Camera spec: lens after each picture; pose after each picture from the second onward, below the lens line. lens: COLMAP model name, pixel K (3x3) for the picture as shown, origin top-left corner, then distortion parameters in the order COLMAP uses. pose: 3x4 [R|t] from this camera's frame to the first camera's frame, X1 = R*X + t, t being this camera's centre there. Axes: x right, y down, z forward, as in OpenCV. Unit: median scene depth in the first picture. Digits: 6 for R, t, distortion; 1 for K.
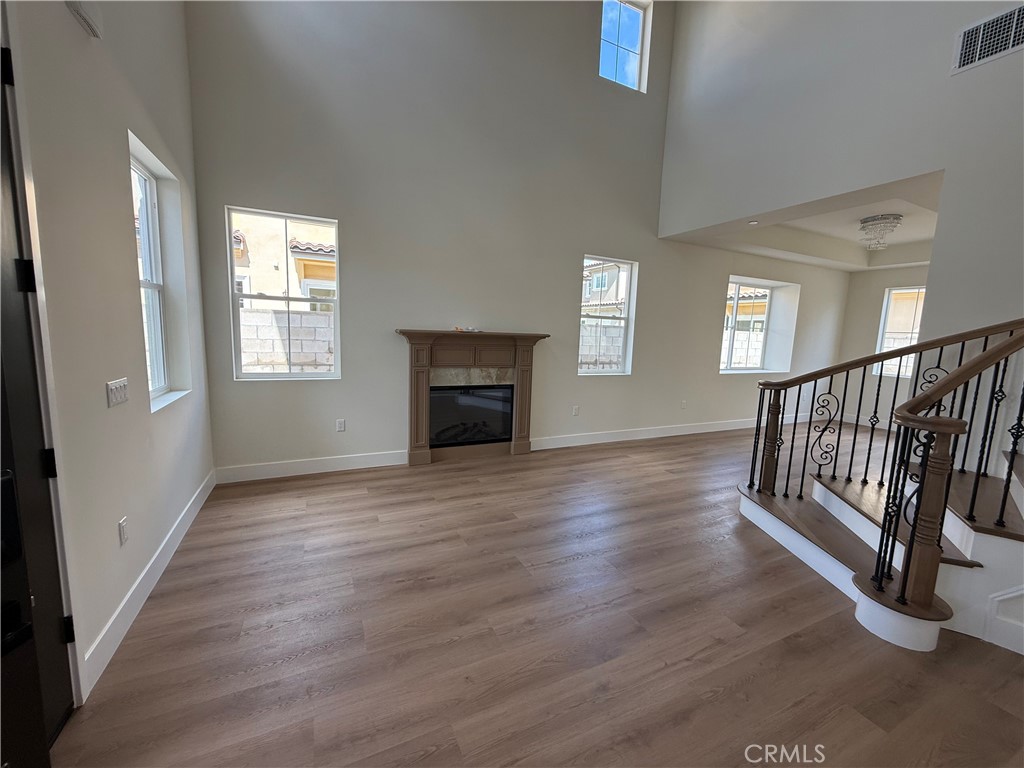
lens RADIAL K [[407.0, 0, 513.6], [0, 407.0, 381.7], [0, 0, 1]] dist [0.000867, 0.000182]
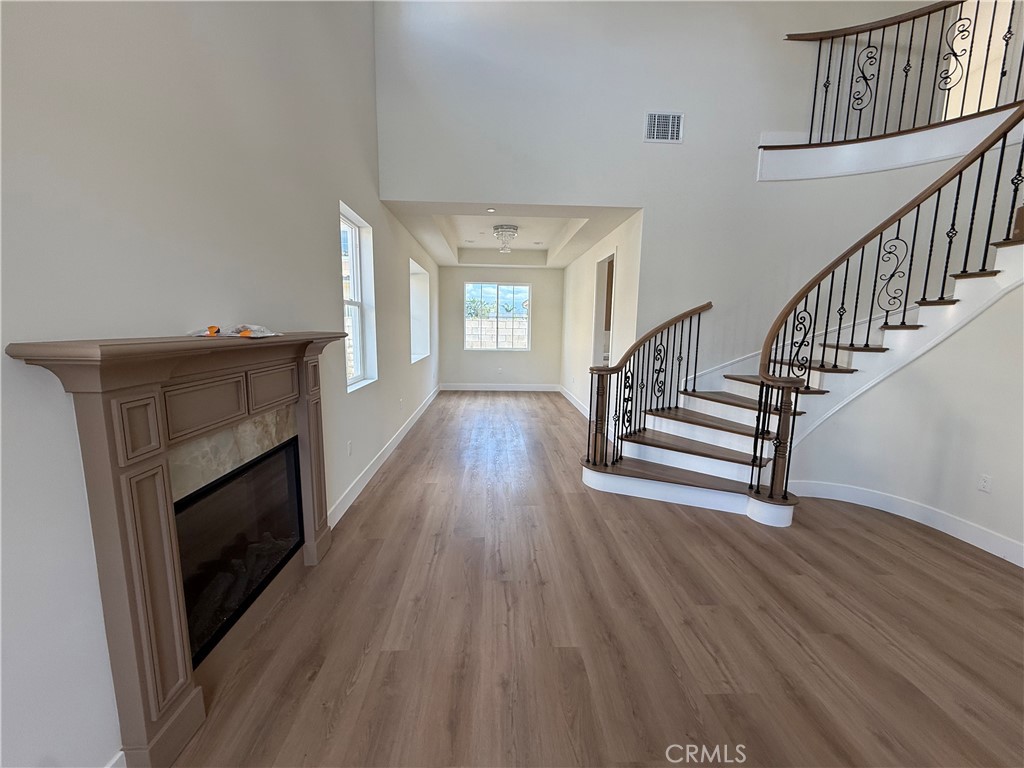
lens RADIAL K [[407.0, 0, 507.3], [0, 407.0, 380.7], [0, 0, 1]] dist [0.000867, 0.000182]
pose [[0.400252, -0.157056, 0.902846, -0.369102], [0.118390, 0.985810, 0.119003, -0.096082], [-0.908725, 0.059257, 0.413167, 0.601494]]
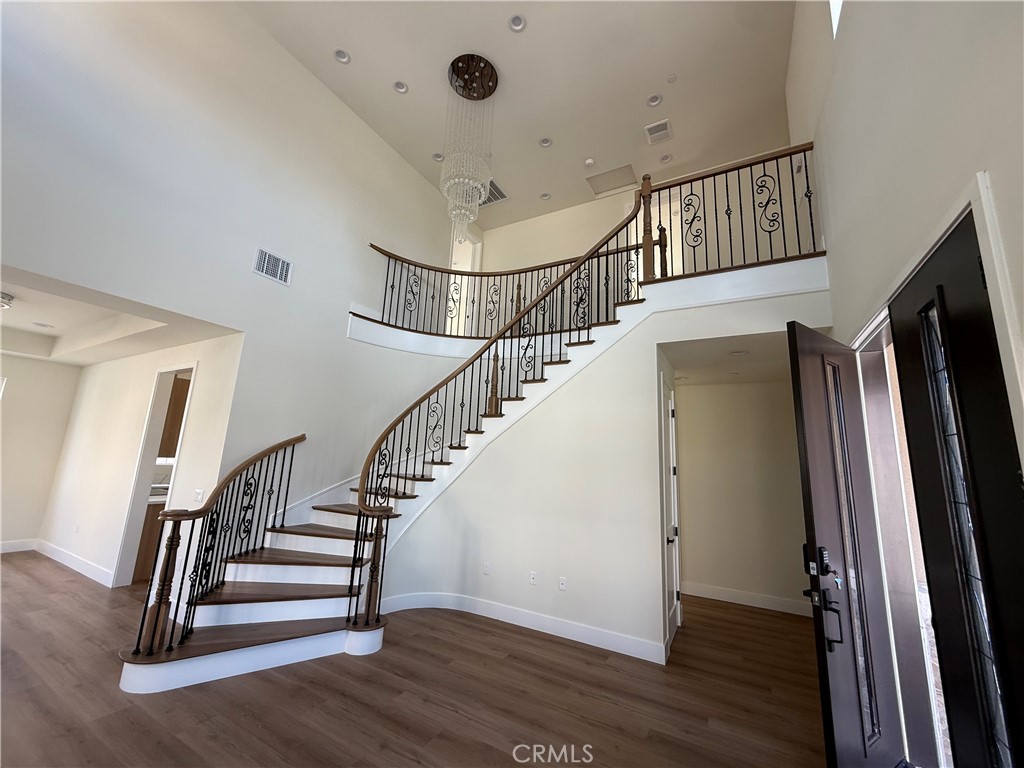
lens RADIAL K [[407.0, 0, 508.6], [0, 407.0, 382.1], [0, 0, 1]] dist [0.000867, 0.000182]
pose [[-0.560575, 0.092560, 0.822915, -0.392669], [0.037877, 0.995560, -0.086177, -0.132628], [-0.827237, -0.017139, -0.561592, 0.707145]]
